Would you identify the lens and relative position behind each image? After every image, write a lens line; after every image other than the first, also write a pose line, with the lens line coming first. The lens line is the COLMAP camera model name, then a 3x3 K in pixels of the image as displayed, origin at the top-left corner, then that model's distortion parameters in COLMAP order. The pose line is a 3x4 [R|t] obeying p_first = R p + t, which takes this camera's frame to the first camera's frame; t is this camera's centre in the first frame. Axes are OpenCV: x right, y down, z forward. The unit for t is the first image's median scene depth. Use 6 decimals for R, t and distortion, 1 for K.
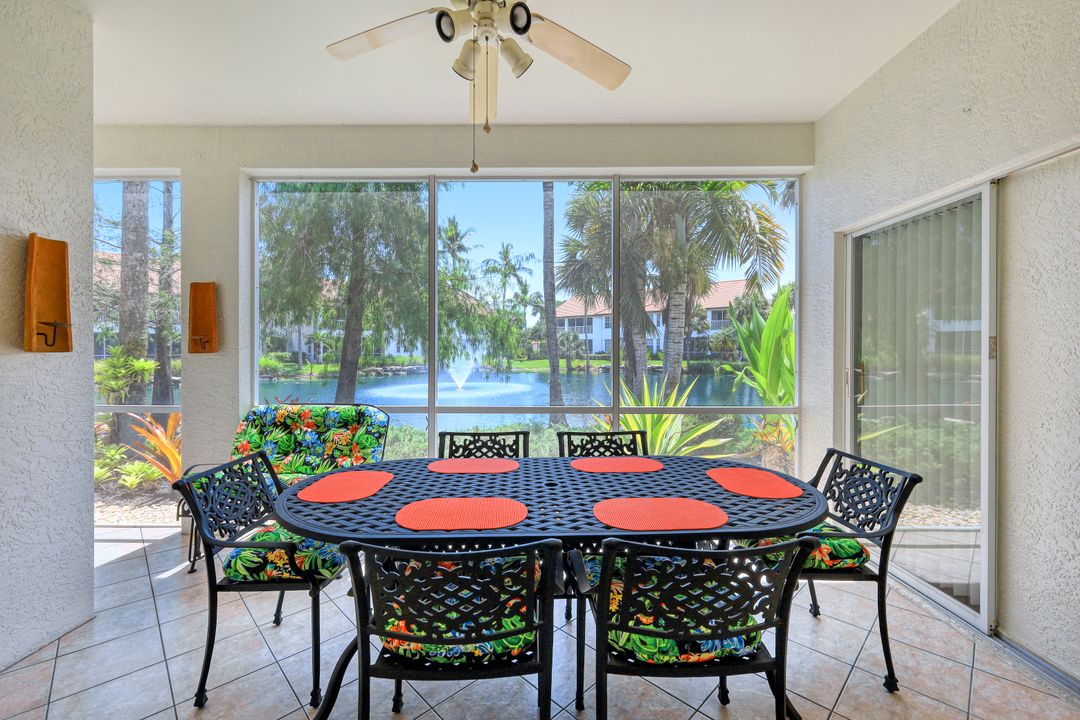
lens RADIAL K [[446.2, 0, 549.0], [0, 446.2, 359.3], [0, 0, 1]] dist [-0.000057, 0.000101]
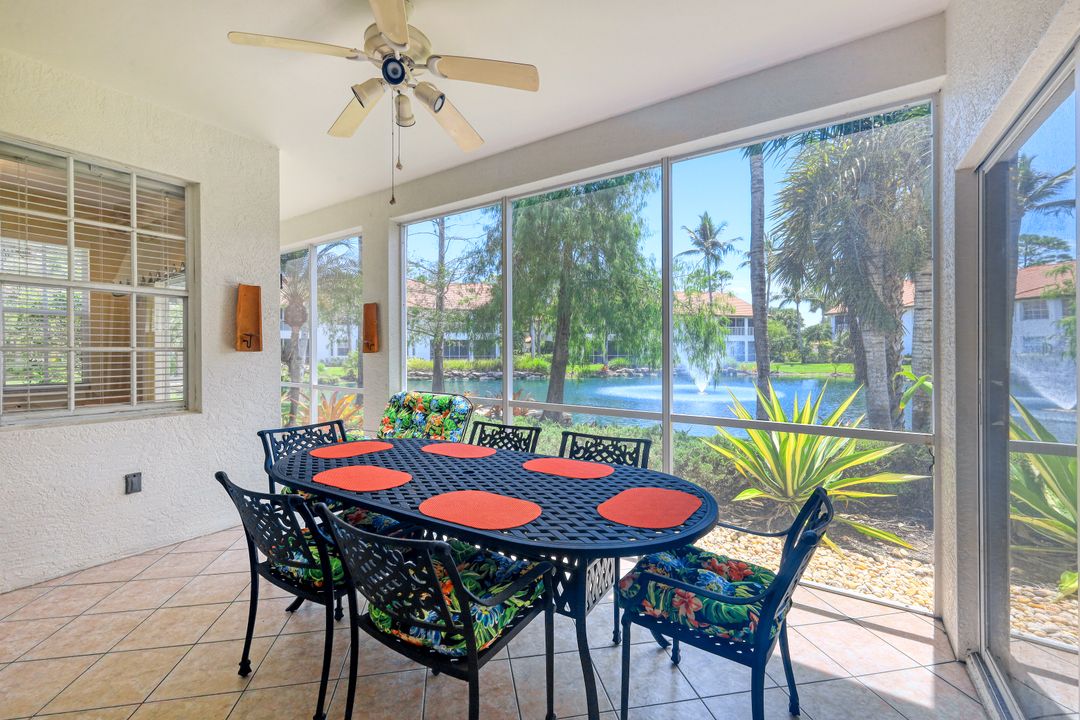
lens RADIAL K [[446.2, 0, 542.9], [0, 446.2, 359.9], [0, 0, 1]] dist [-0.000057, 0.000101]
pose [[0.832393, 0.012271, -0.554050, 0.532444], [-0.014064, 0.999901, 0.001016, 0.000540], [0.554008, 0.006947, 0.832483, 0.130567]]
